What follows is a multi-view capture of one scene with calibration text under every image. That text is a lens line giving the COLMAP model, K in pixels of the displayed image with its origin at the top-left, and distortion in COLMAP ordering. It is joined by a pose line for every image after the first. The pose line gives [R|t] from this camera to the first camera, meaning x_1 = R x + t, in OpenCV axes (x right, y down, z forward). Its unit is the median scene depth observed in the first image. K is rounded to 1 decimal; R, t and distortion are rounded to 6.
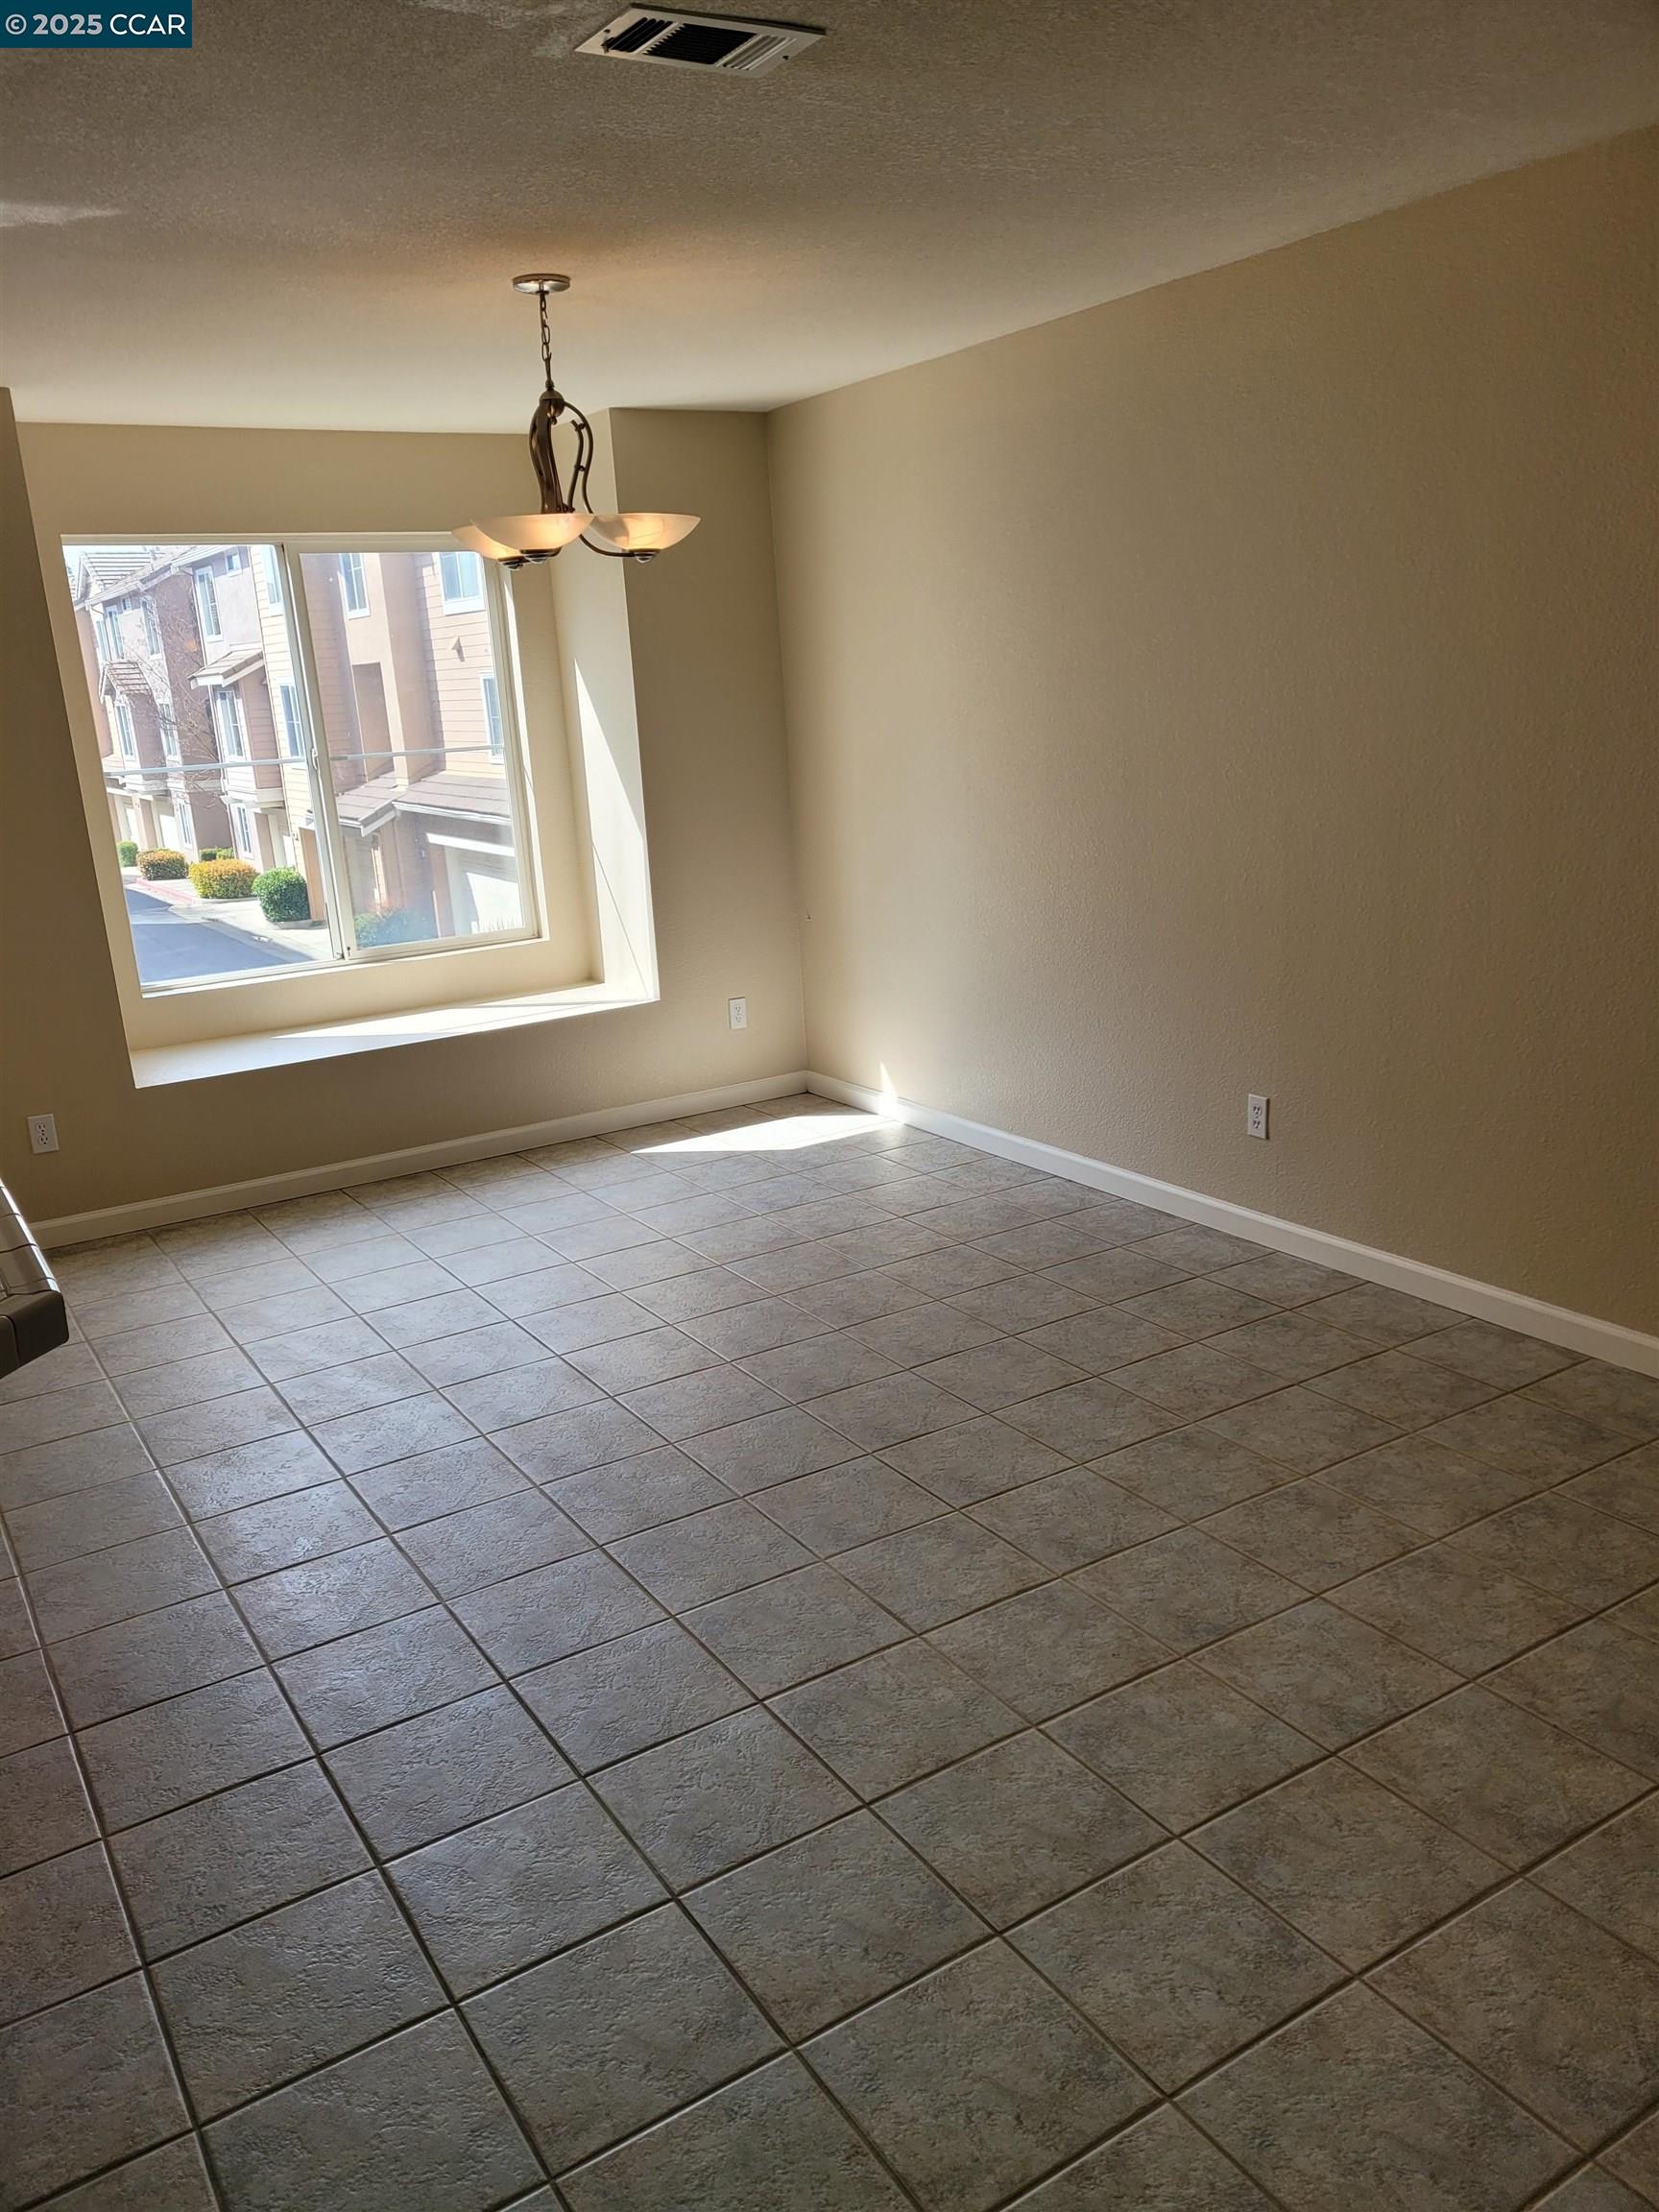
lens RADIAL K [[1652.6, 0, 820.7], [0, 1652.6, 1147.3], [0, 0, 1]] dist [0.060167, -0.044321]
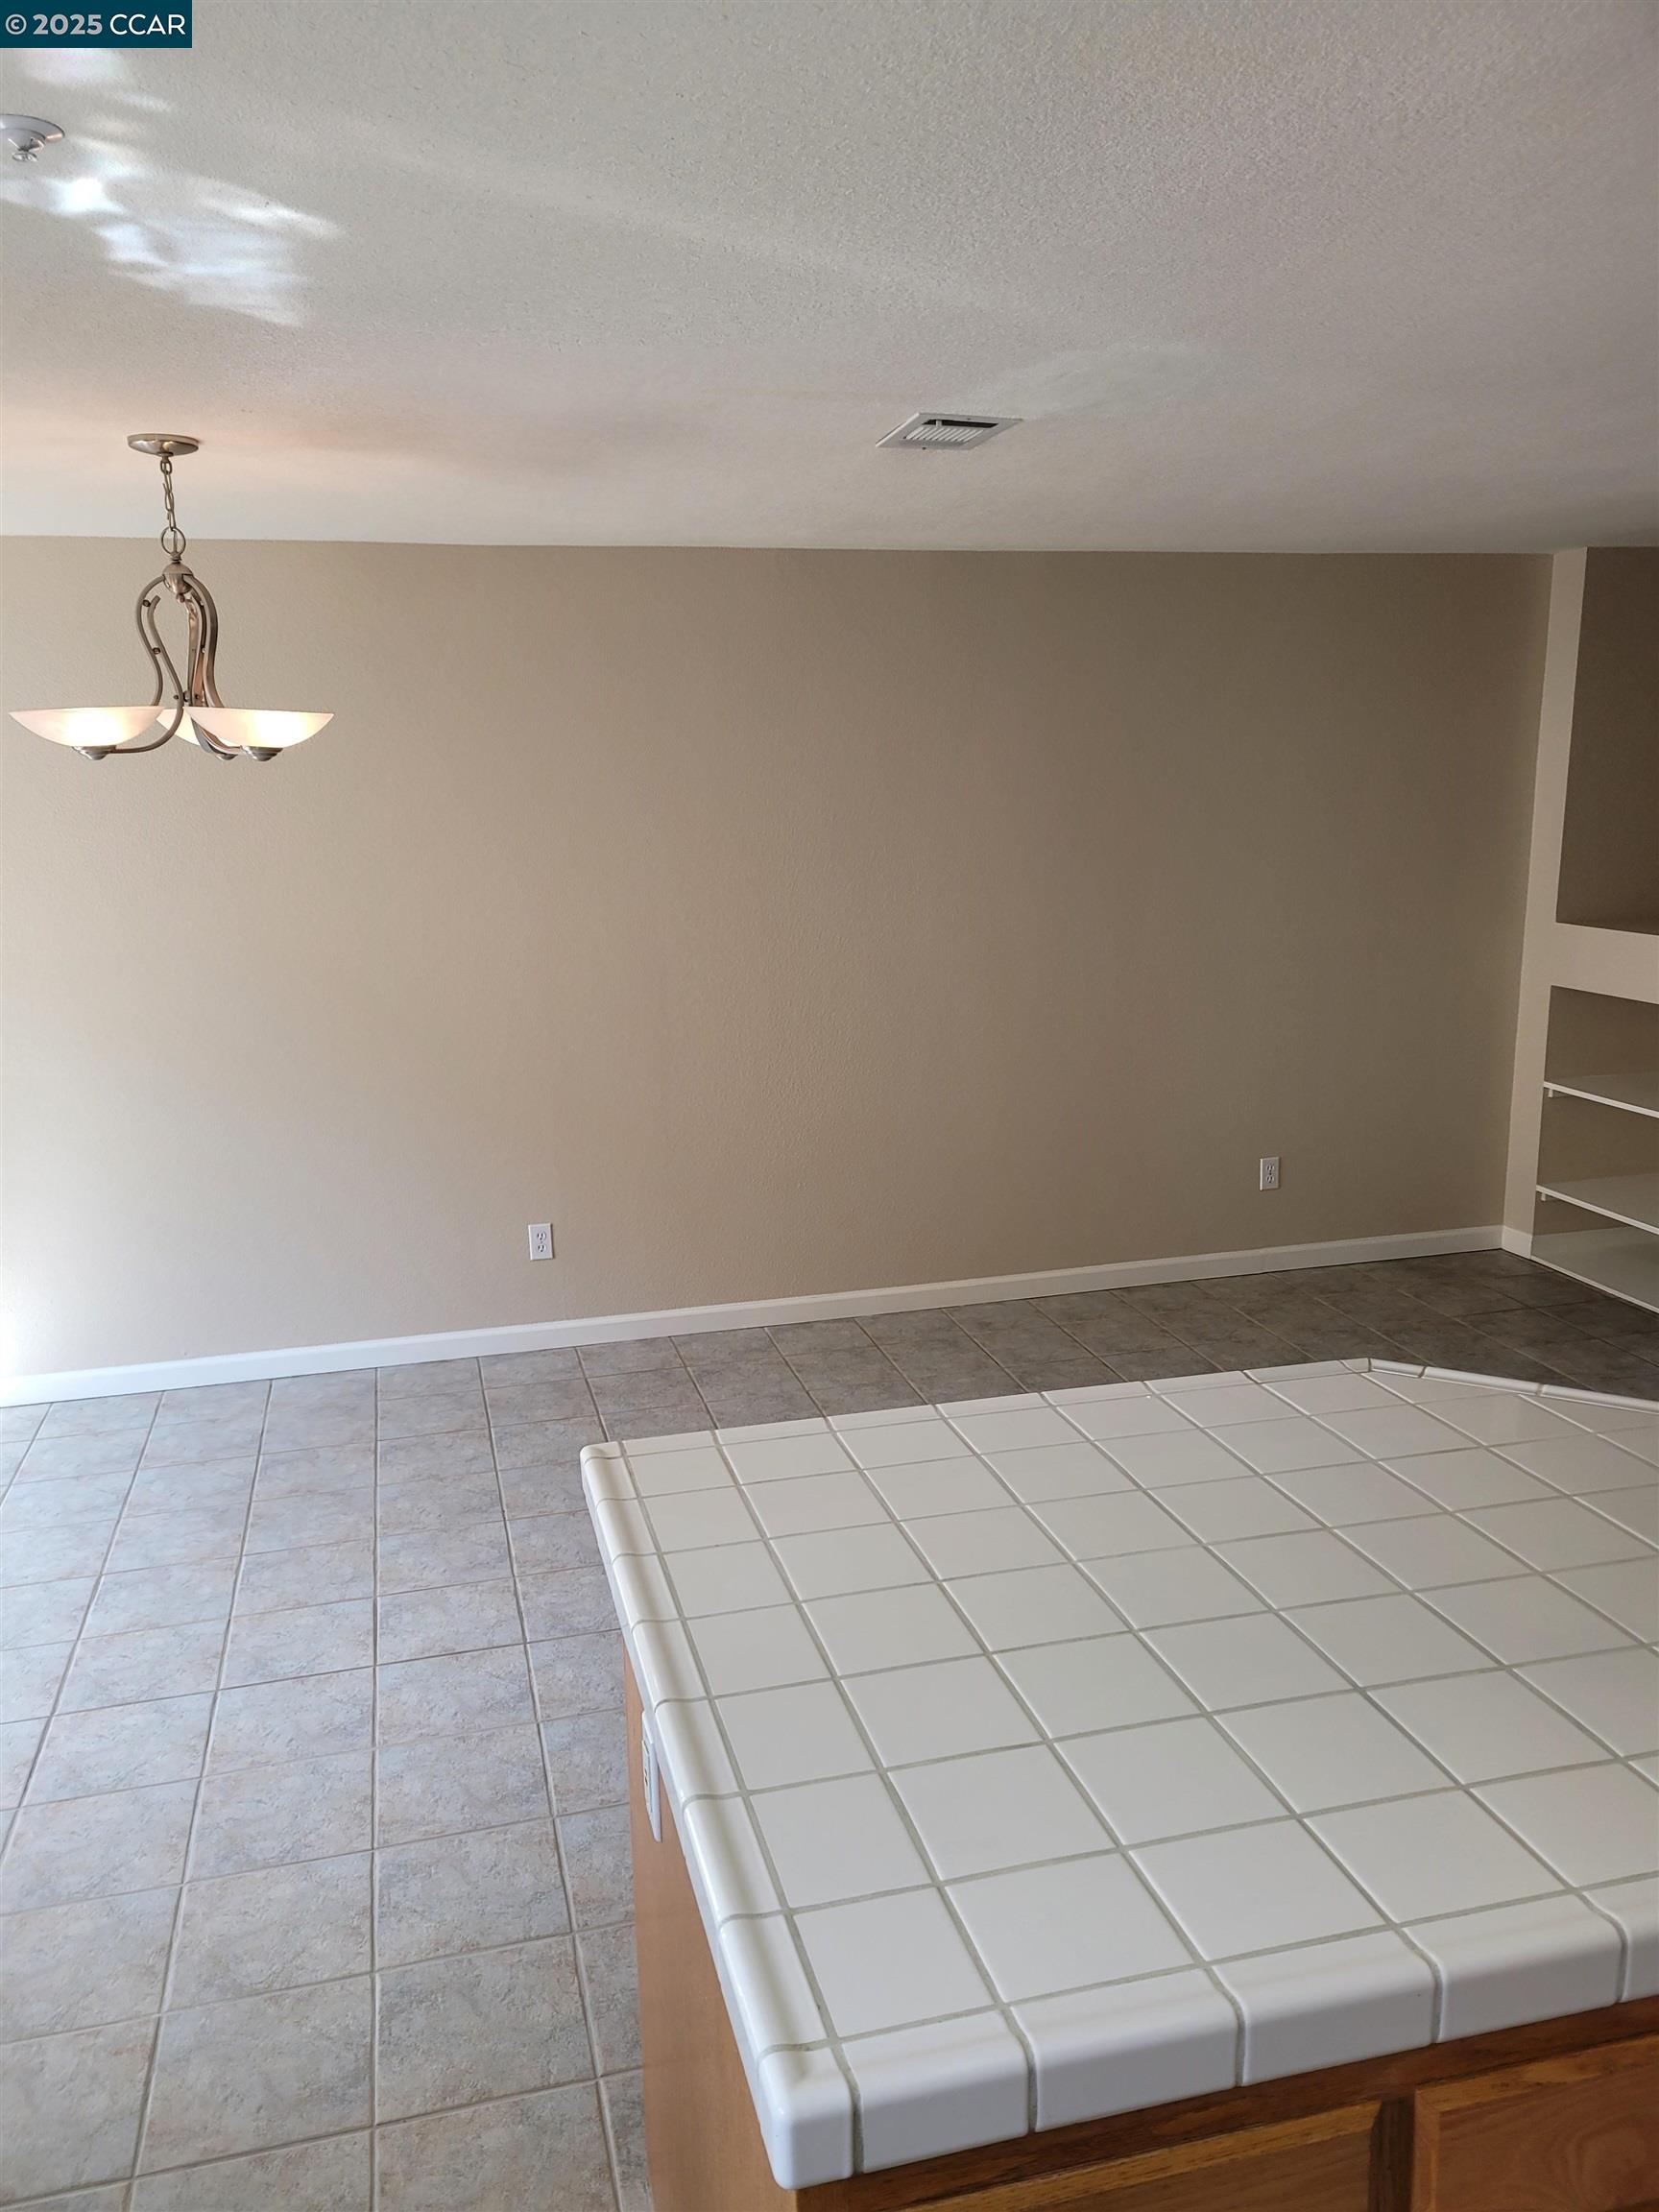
lens RADIAL K [[1652.6, 0, 820.8], [0, 1652.6, 1097.8], [0, 0, 1]] dist [0.060167, -0.044321]
pose [[0.294360, -0.127981, 0.947086, -0.913123], [0.265012, 0.963061, 0.047773, -0.141089], [-0.918216, 0.236927, 0.317404, 0.488383]]
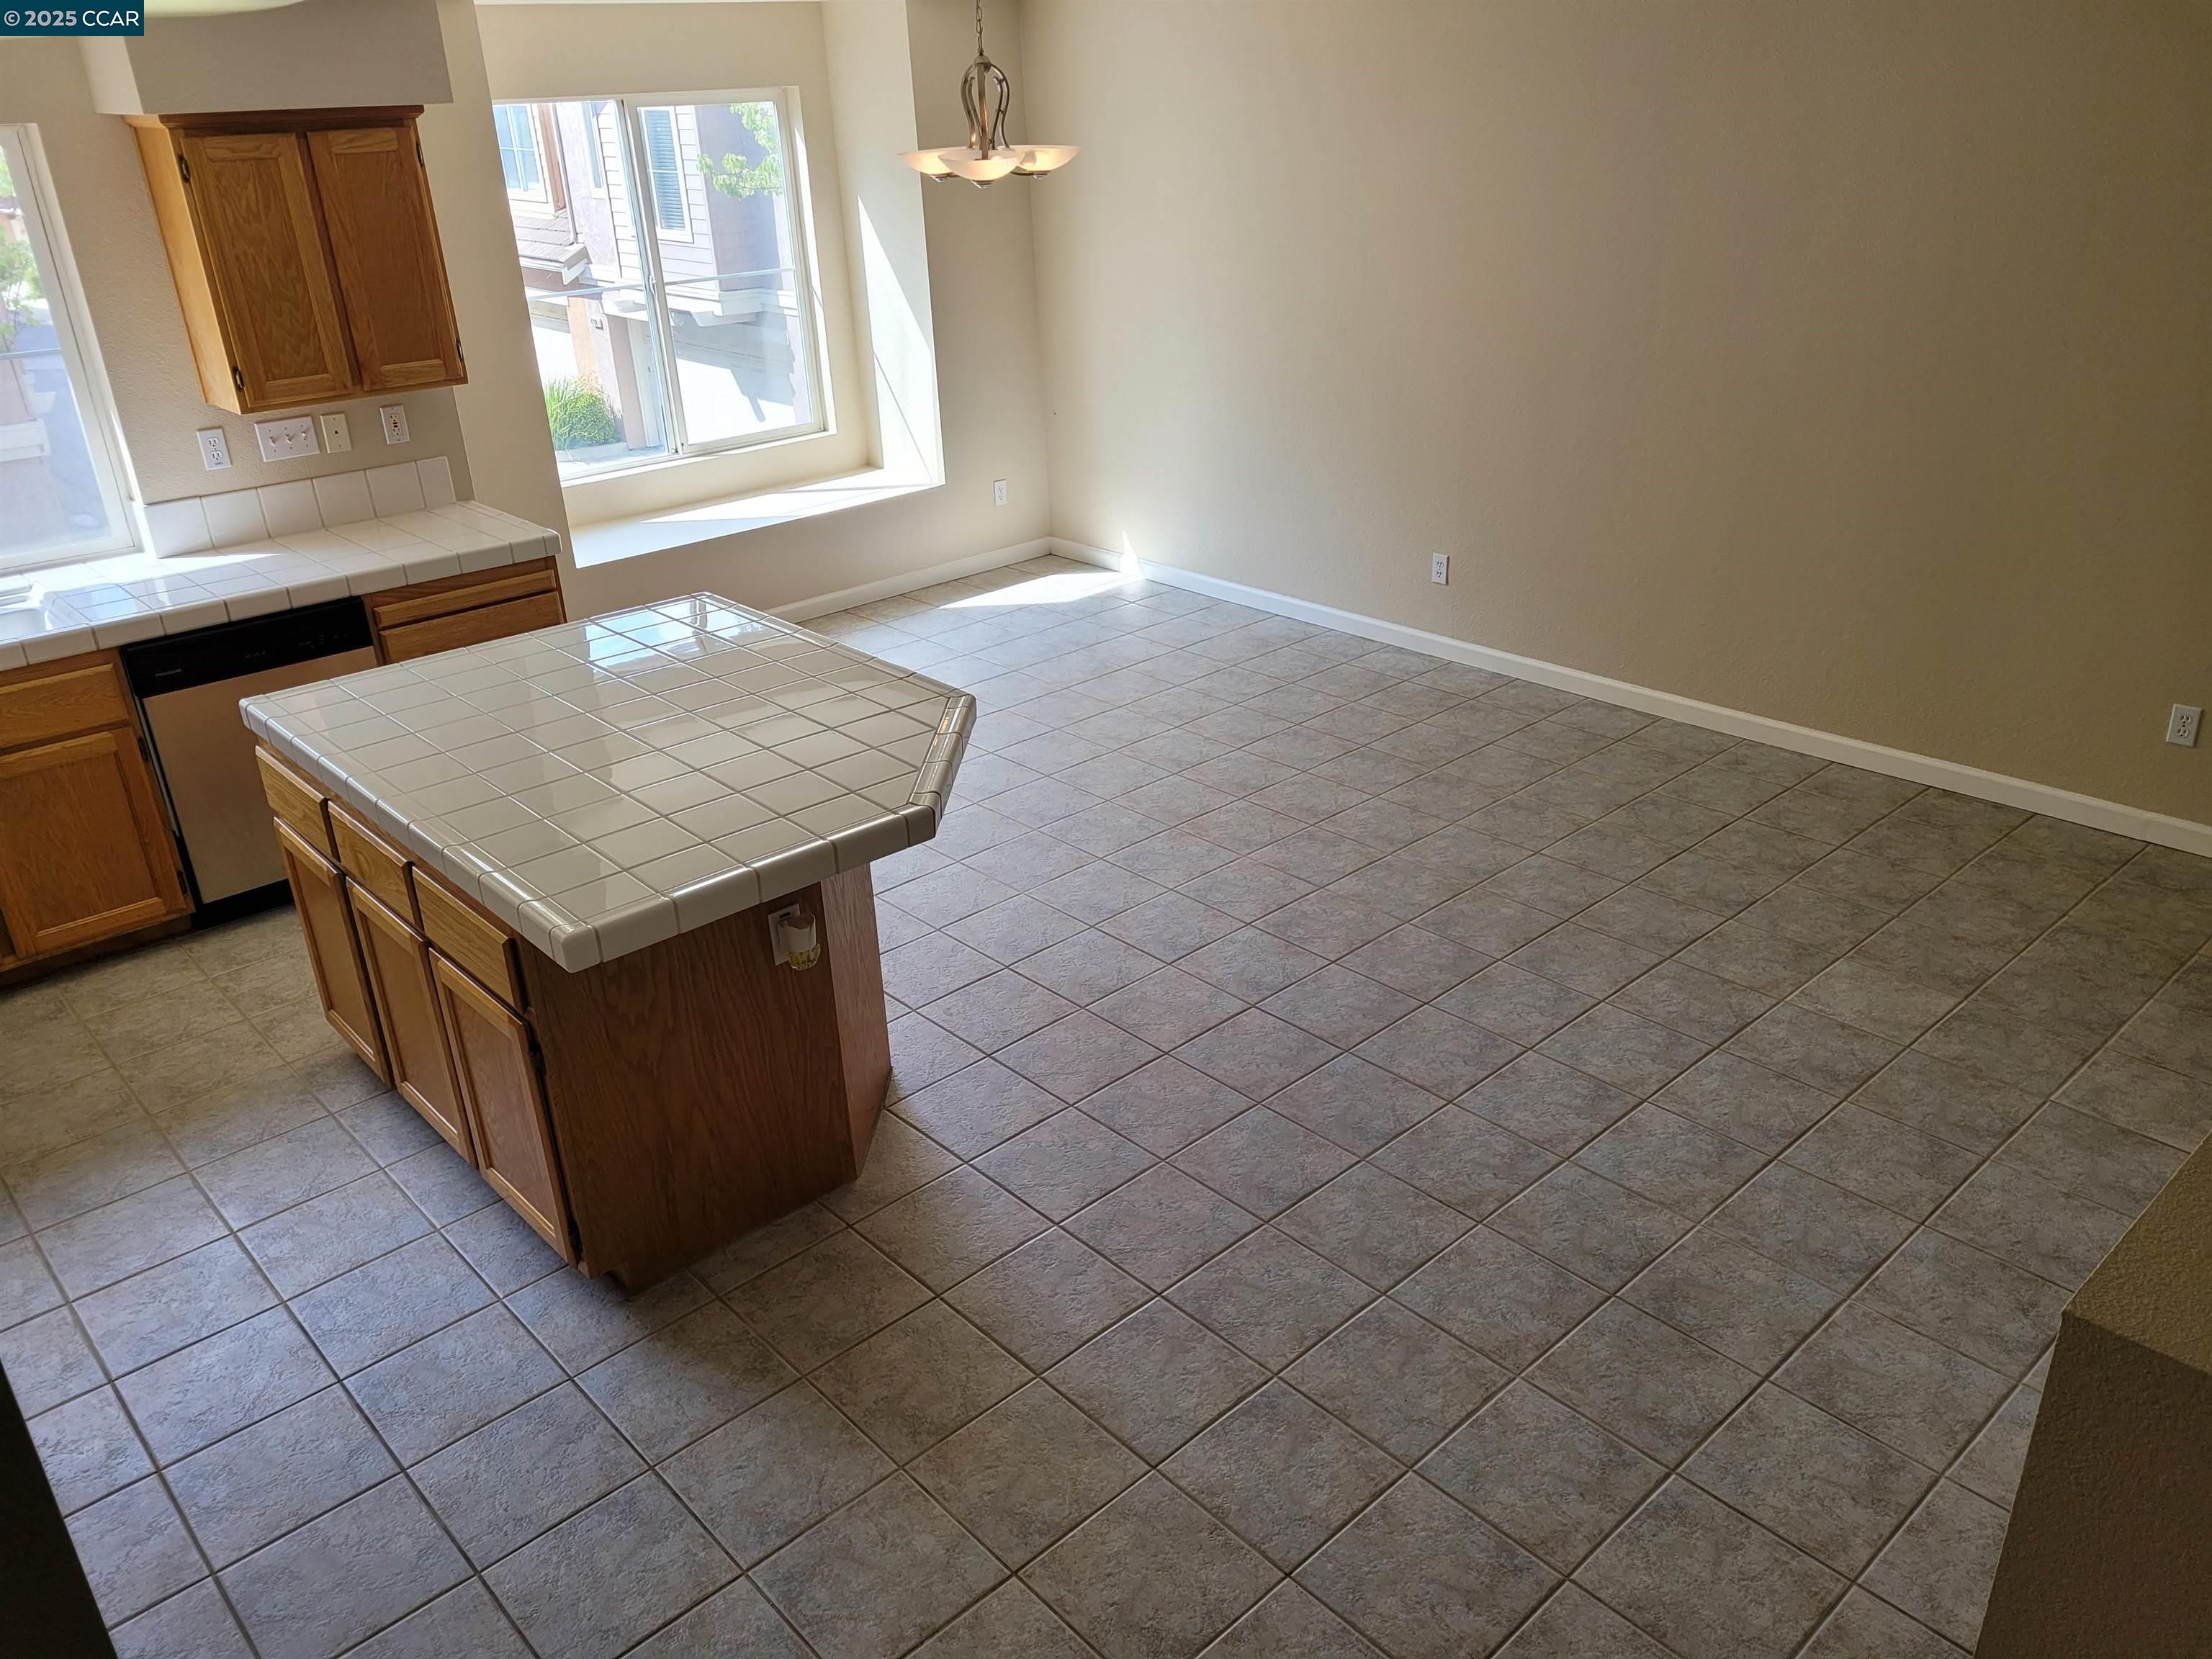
lens RADIAL K [[1652.6, 0, 1113.0], [0, 1652.6, 823.8], [0, 0, 1]] dist [0.060167, -0.044321]
pose [[0.983248, -0.055162, 0.173724, -0.328159], [0.029994, 0.989080, 0.144297, -0.018548], [-0.179787, -0.136669, 0.974165, -0.454752]]
